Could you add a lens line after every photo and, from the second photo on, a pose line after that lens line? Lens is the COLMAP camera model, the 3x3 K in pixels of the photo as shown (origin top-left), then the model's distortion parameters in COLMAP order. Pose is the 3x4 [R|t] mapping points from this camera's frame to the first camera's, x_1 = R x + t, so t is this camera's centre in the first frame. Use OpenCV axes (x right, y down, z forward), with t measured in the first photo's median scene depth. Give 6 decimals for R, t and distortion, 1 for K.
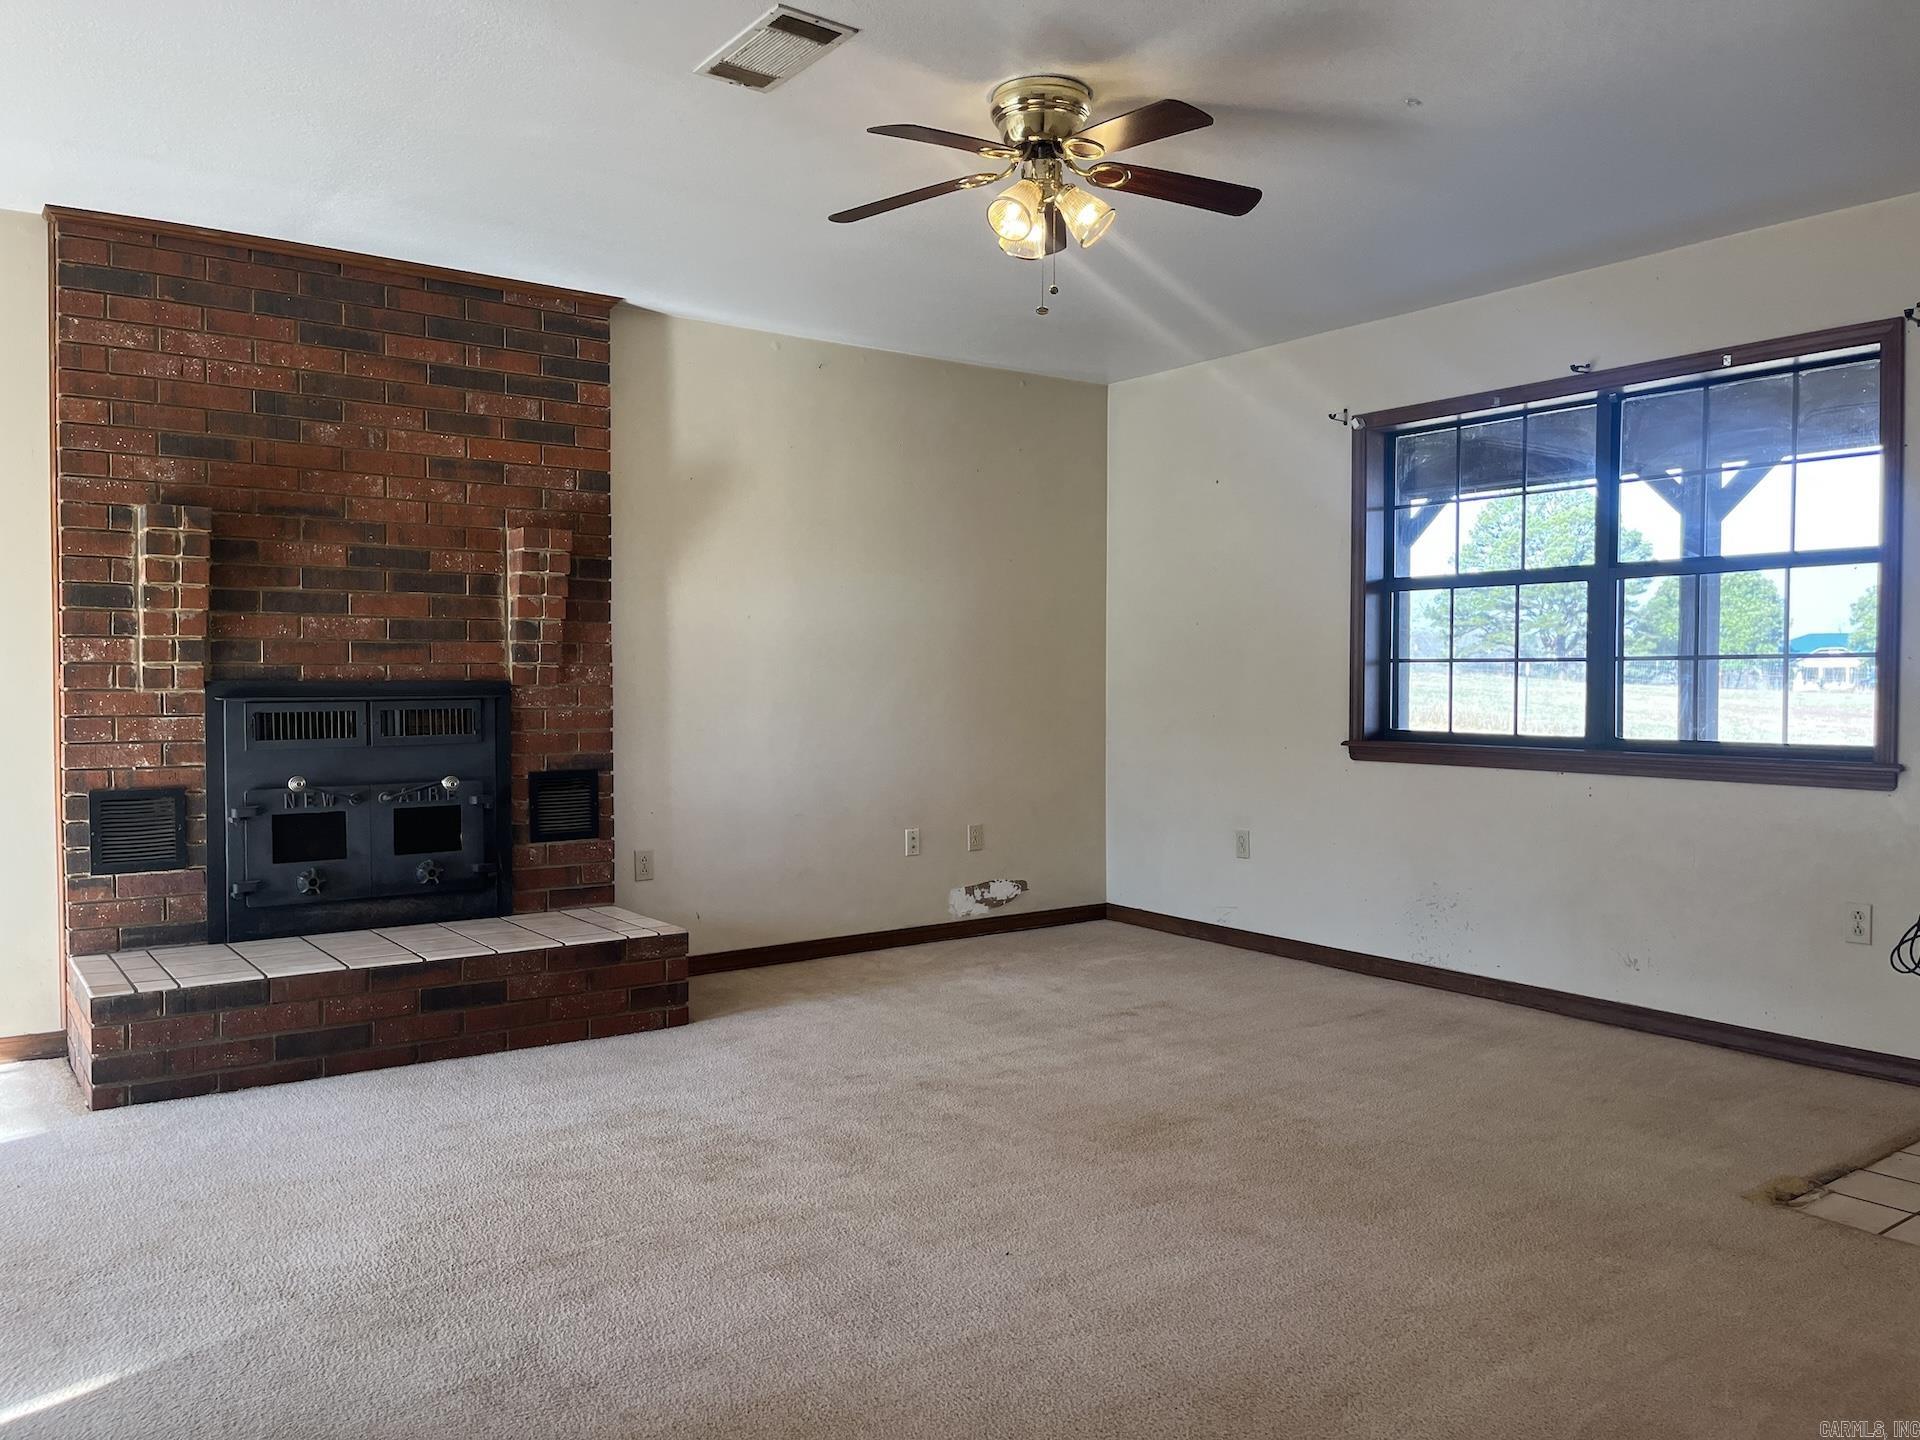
lens RADIAL K [[1453.7, 0, 960.0], [0, 1453.7, 720.0], [0, 0, 1]] dist [0.062823, -0.077806]
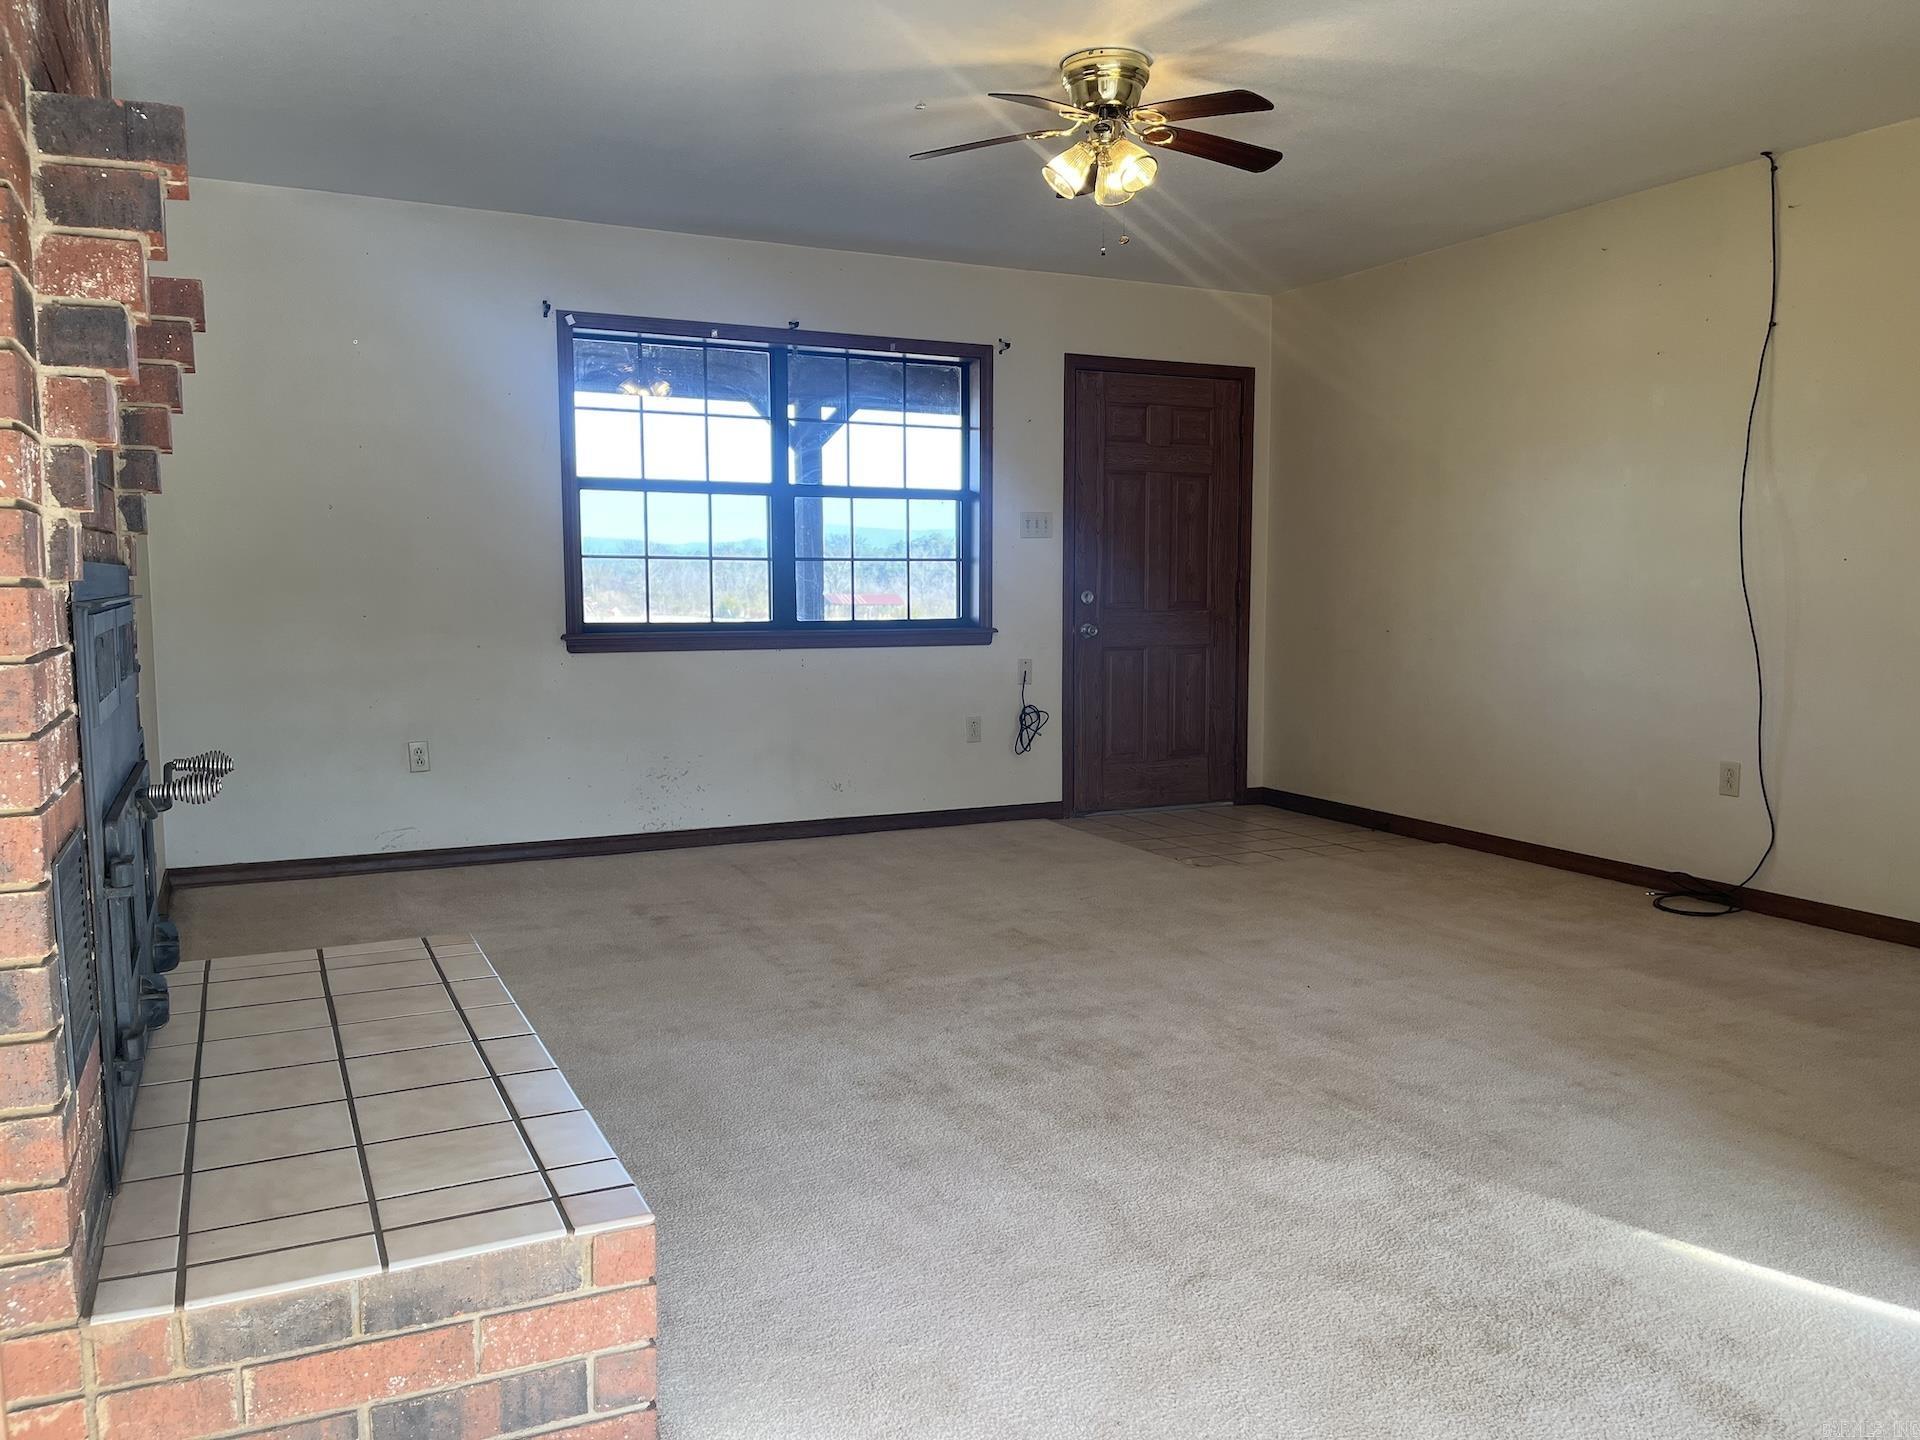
lens RADIAL K [[1468.3, 0, 960.0], [0, 1468.3, 720.0], [0, 0, 1]] dist [0.080331, -0.074441]
pose [[0.172362, -0.093010, 0.980633, -0.851348], [0.029240, 0.995577, 0.089288, -0.012919], [-0.984600, 0.013284, 0.174319, 0.668072]]
